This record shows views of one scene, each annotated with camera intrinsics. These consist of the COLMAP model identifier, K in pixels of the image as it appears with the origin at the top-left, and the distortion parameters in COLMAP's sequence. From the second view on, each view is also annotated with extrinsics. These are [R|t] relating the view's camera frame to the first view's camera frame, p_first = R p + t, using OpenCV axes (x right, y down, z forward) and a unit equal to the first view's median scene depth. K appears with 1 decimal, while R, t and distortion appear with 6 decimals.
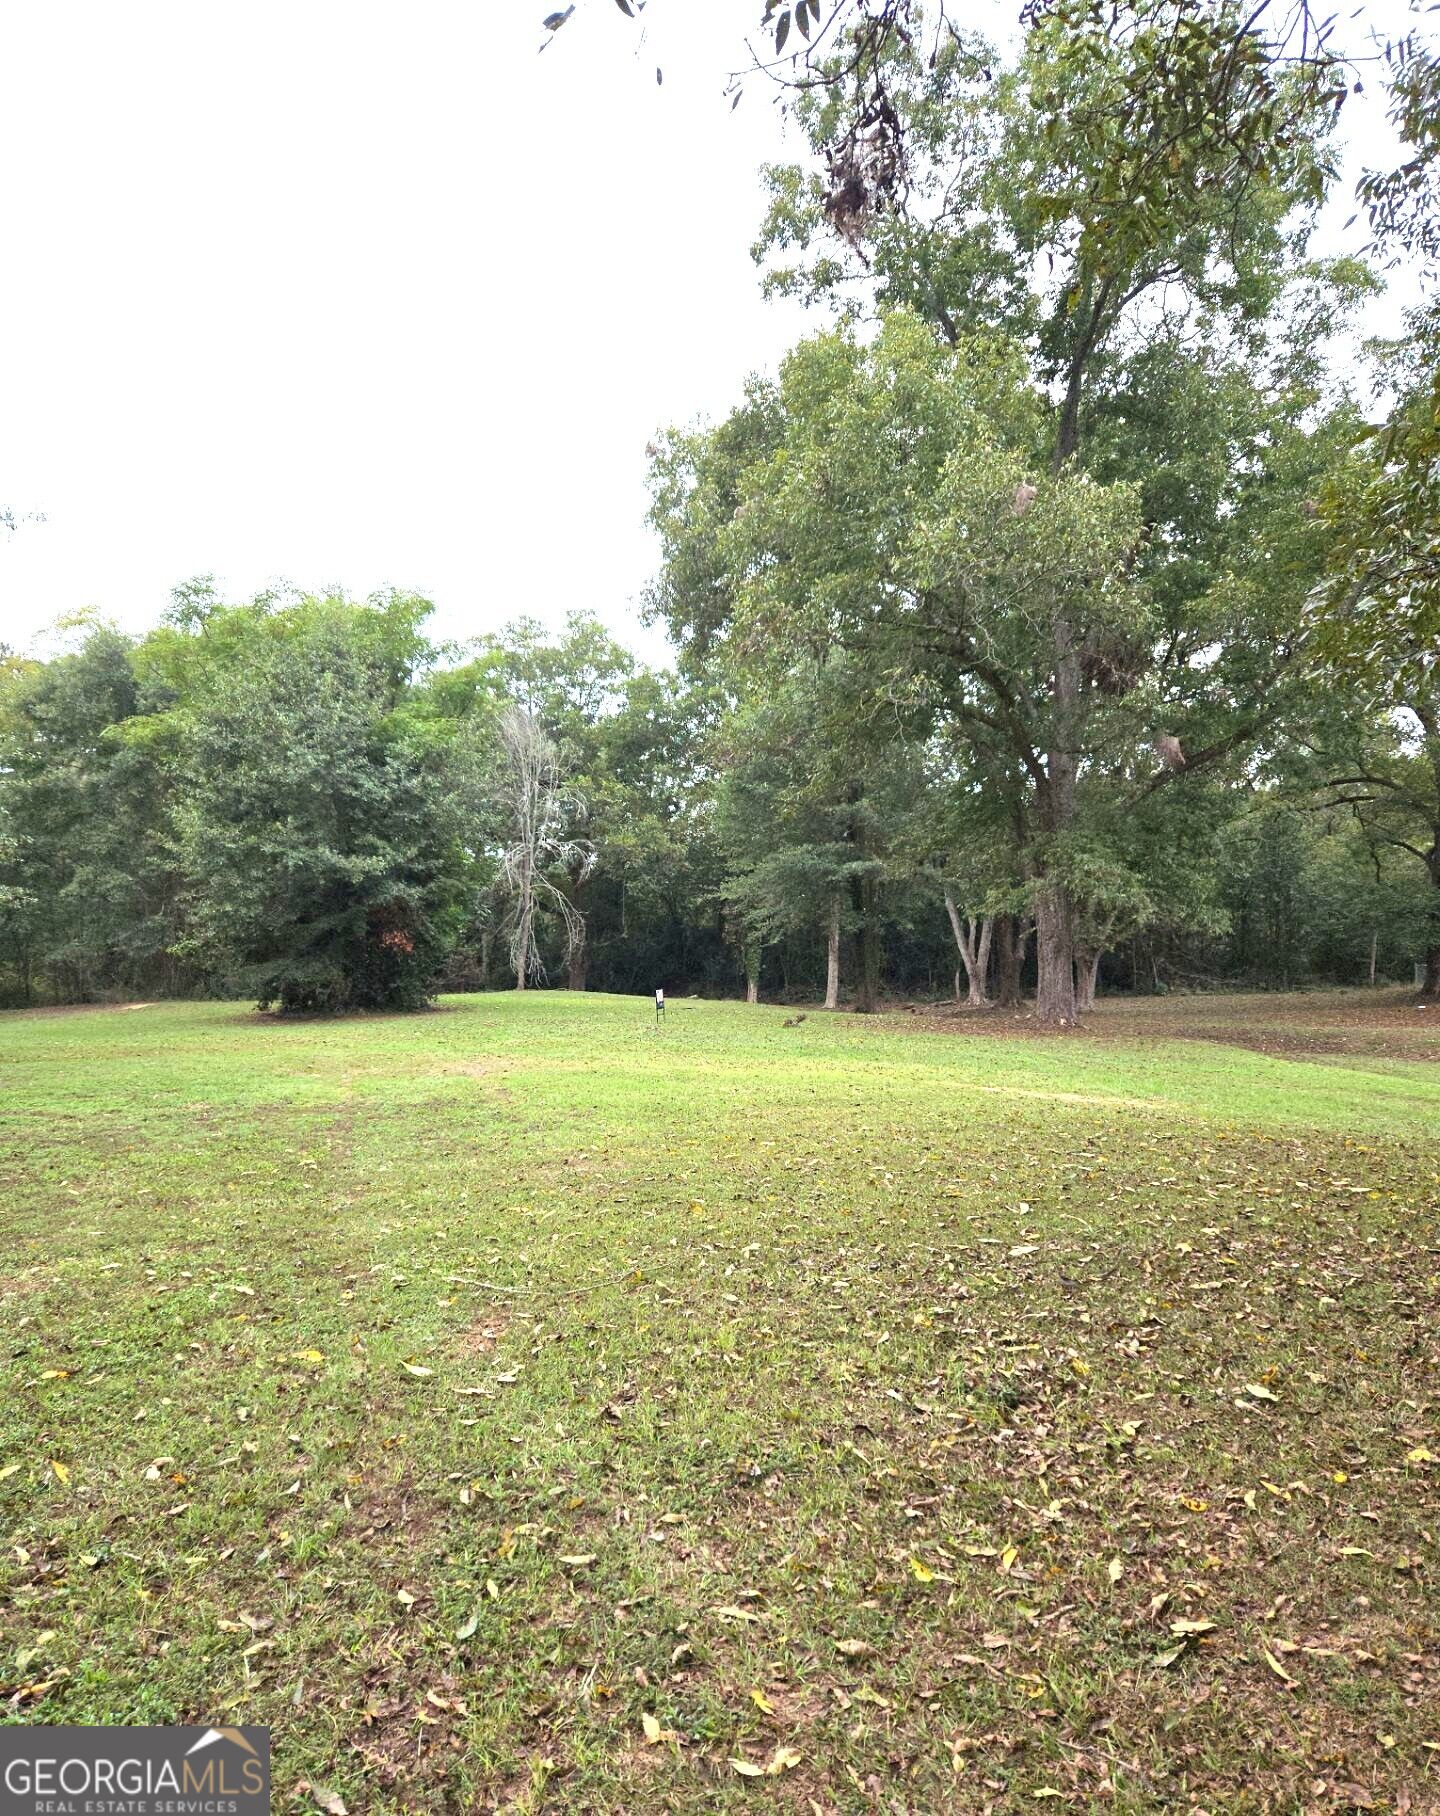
lens RADIAL K [[1284.5, 0, 720.0], [0, 1284.5, 939.9], [0, 0, 1]] dist [0.090969, -0.066094]
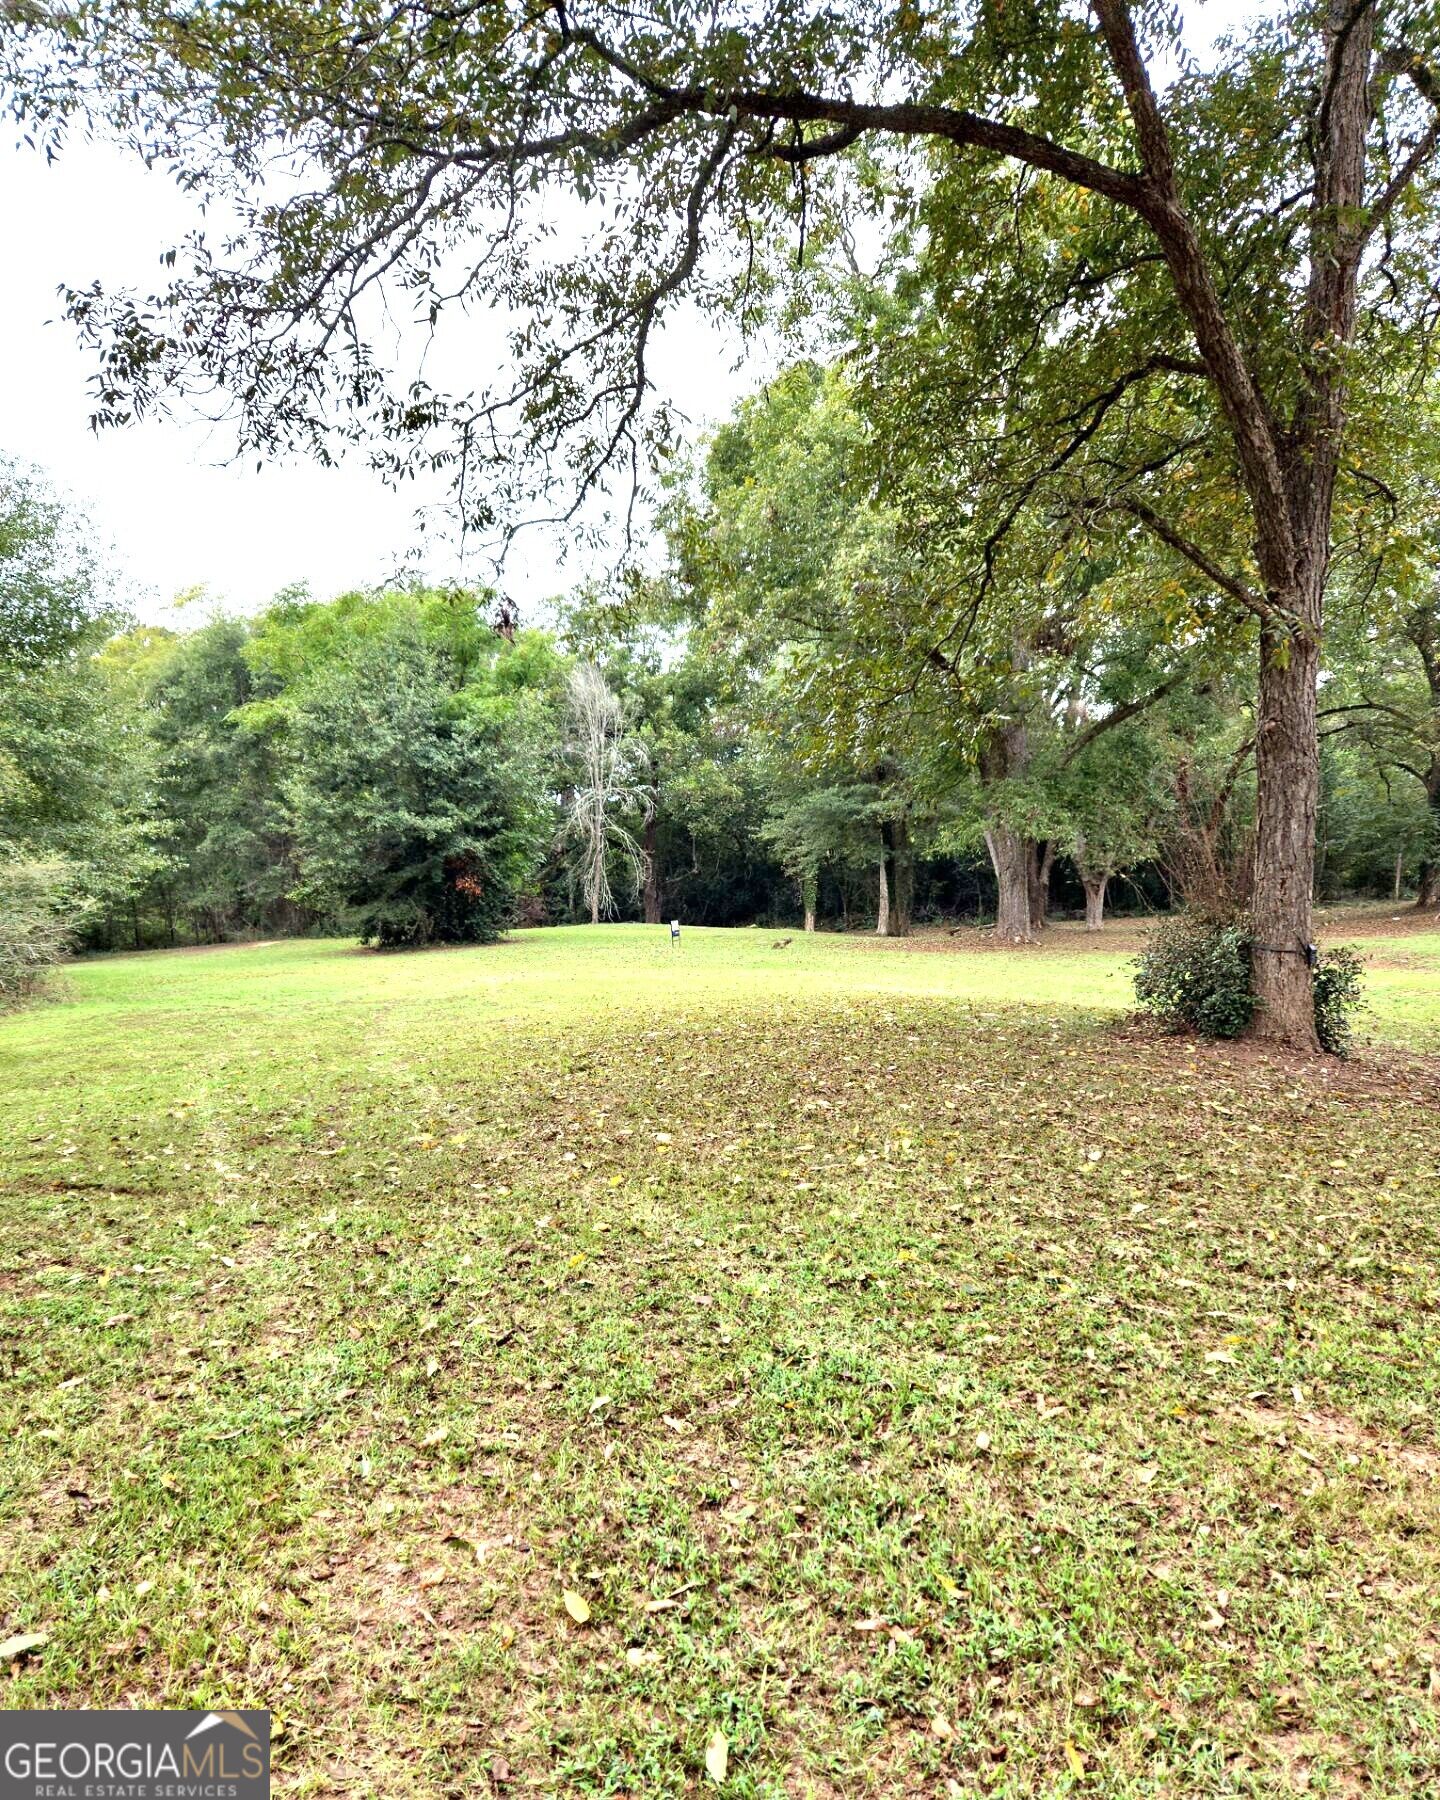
lens RADIAL K [[1309.3, 0, 744.4], [0, 1309.3, 966.2], [0, 0, 1]] dist [0.043904, 0.000131]
pose [[0.997325, -0.020903, -0.070043, 0.082939], [0.026033, 0.996981, 0.073149, -0.005881], [0.068302, -0.074776, 0.994858, -0.188920]]
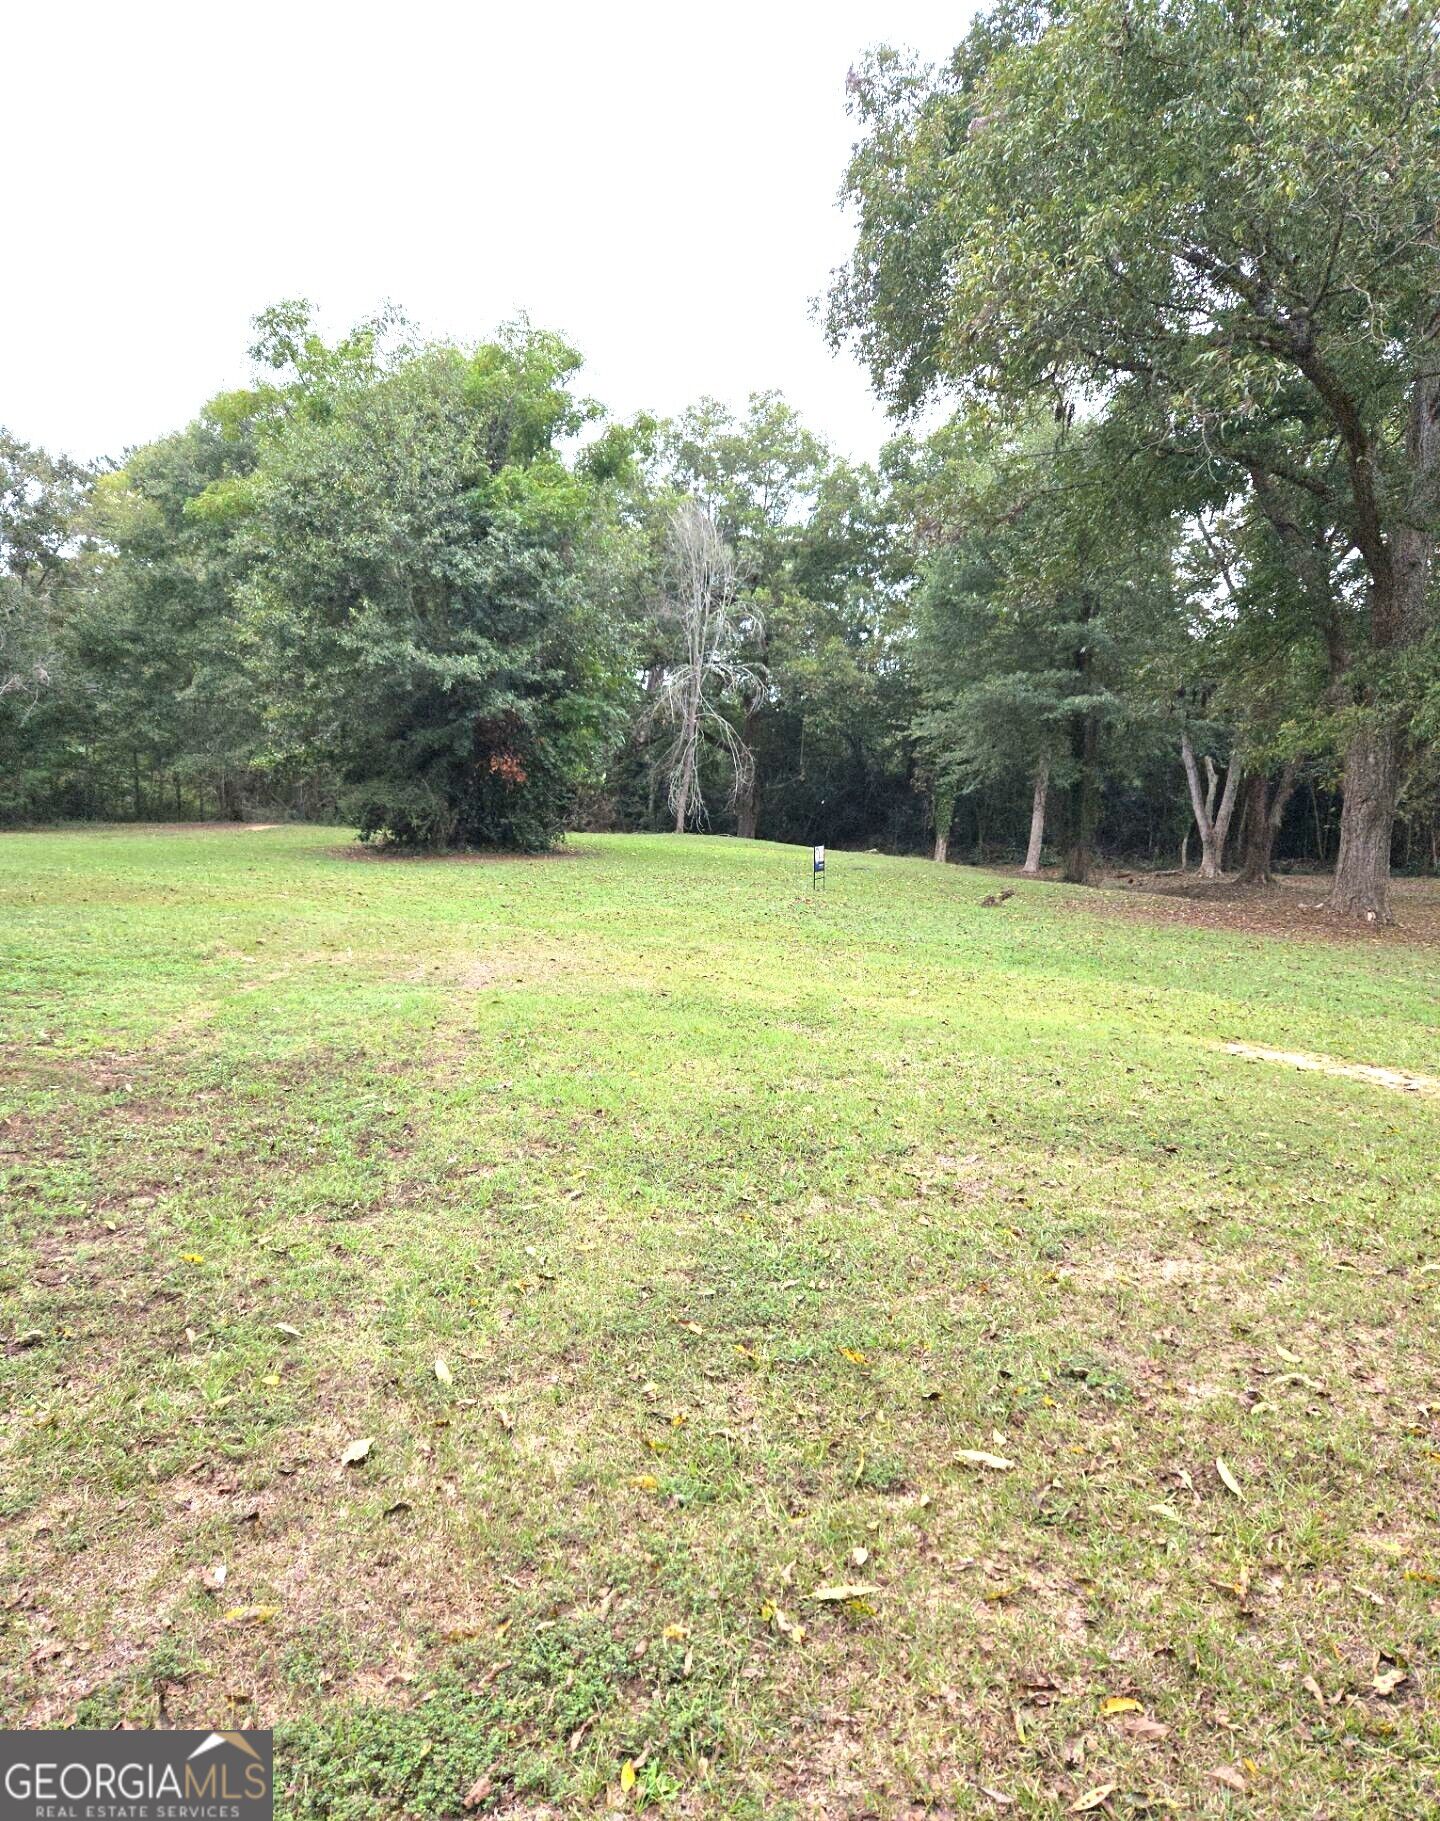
lens RADIAL K [[1279.8, 0, 719.3], [0, 1279.8, 950.7], [0, 0, 1]] dist [0.065506, -0.000469]
pose [[0.988215, 0.065542, -0.138331, 0.002608], [-0.047252, 0.990177, 0.131591, 0.002452], [0.145597, -0.123504, 0.981605, 0.184529]]
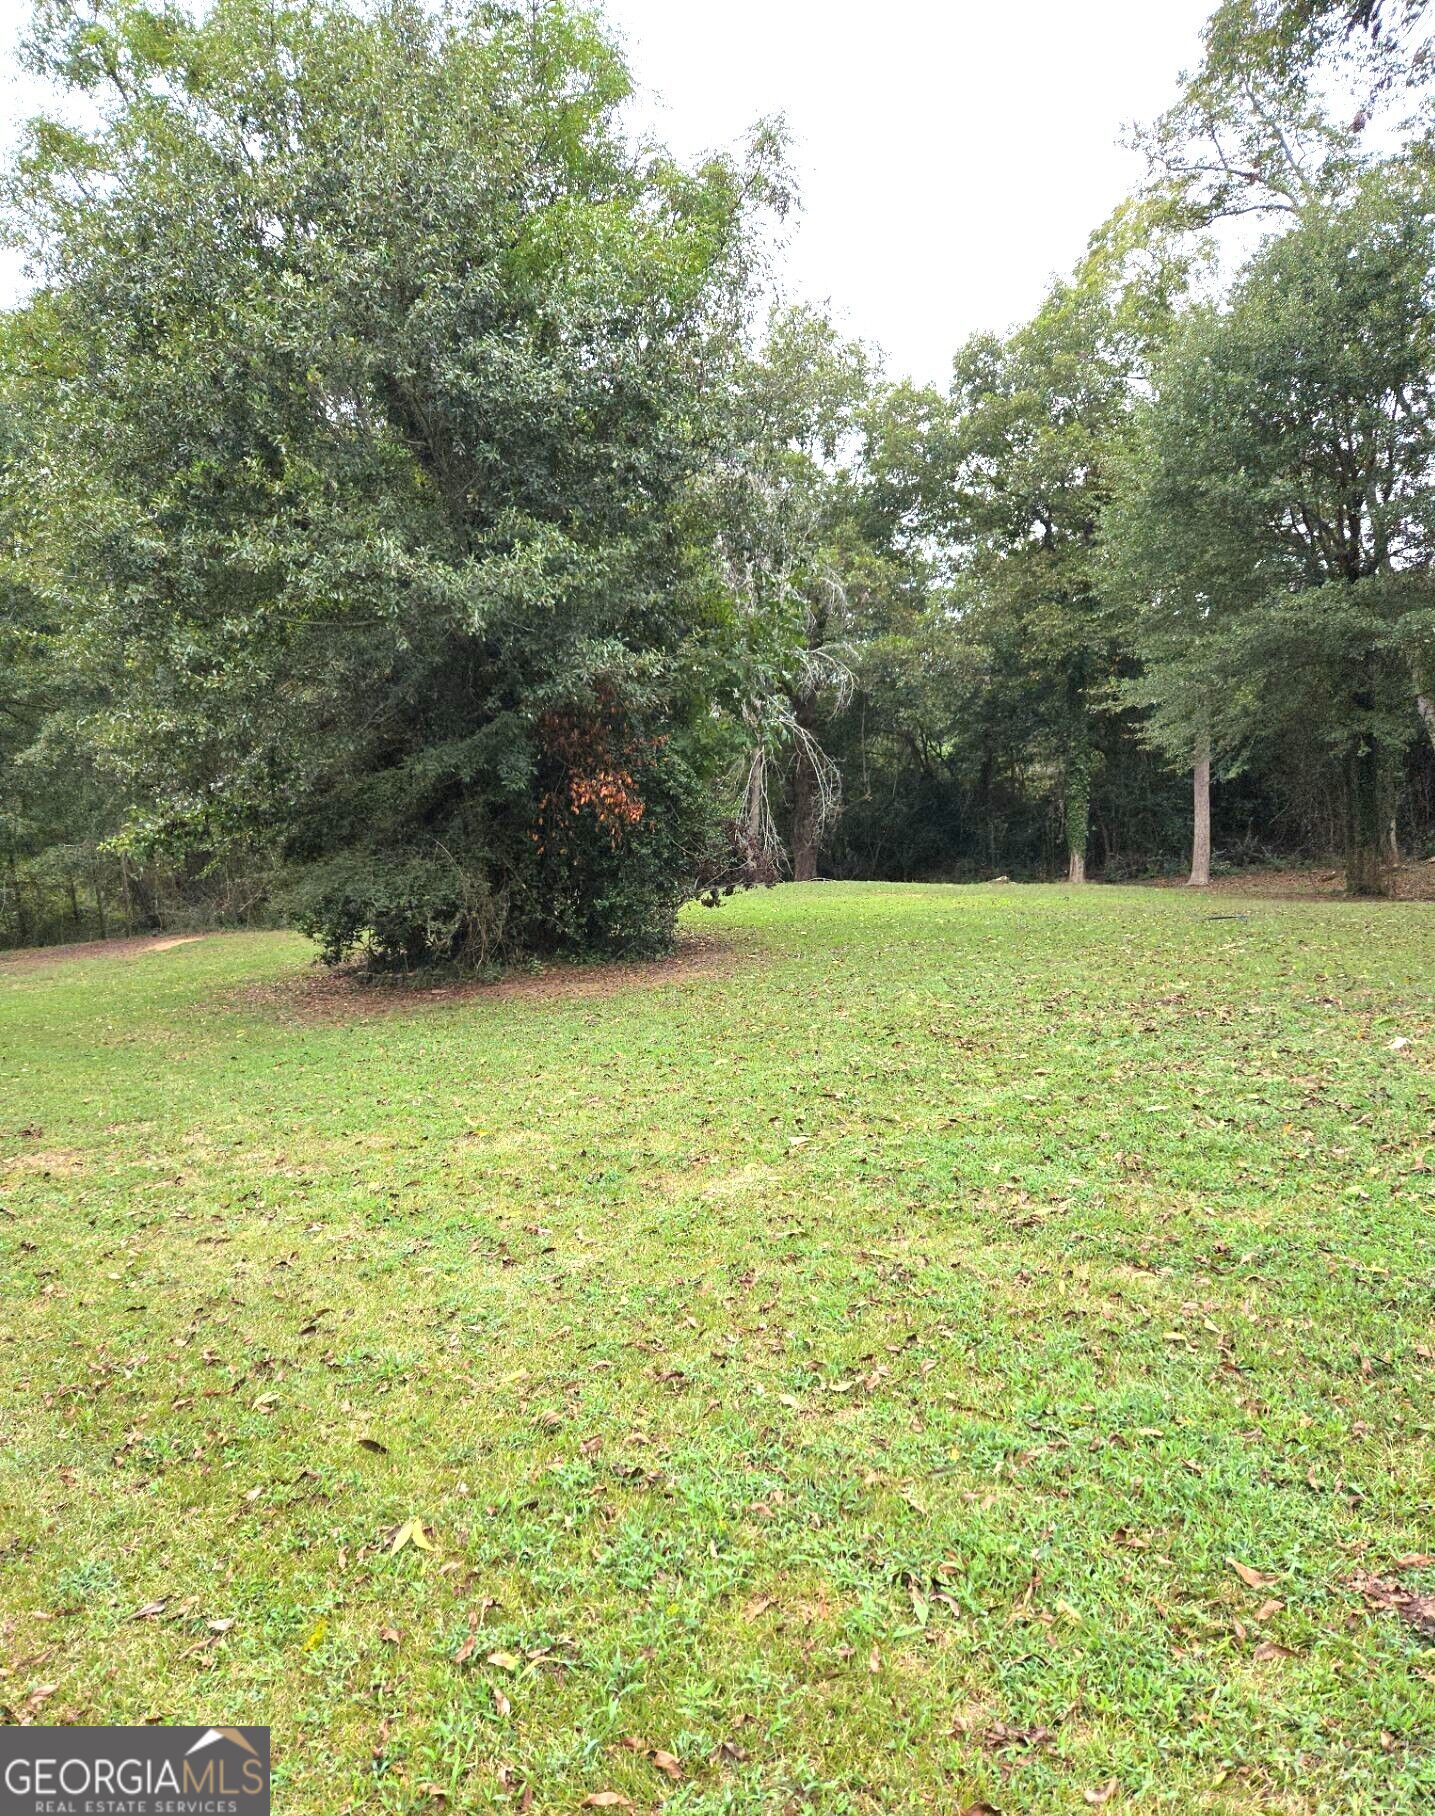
lens RADIAL K [[1284.5, 0, 717.5], [0, 1284.5, 939.9], [0, 0, 1]] dist [0.090969, -0.066094]
pose [[0.992192, -0.045999, -0.115924, -0.150774], [0.056866, 0.994111, 0.092251, 0.009070], [0.110997, -0.098123, 0.988965, 0.530102]]
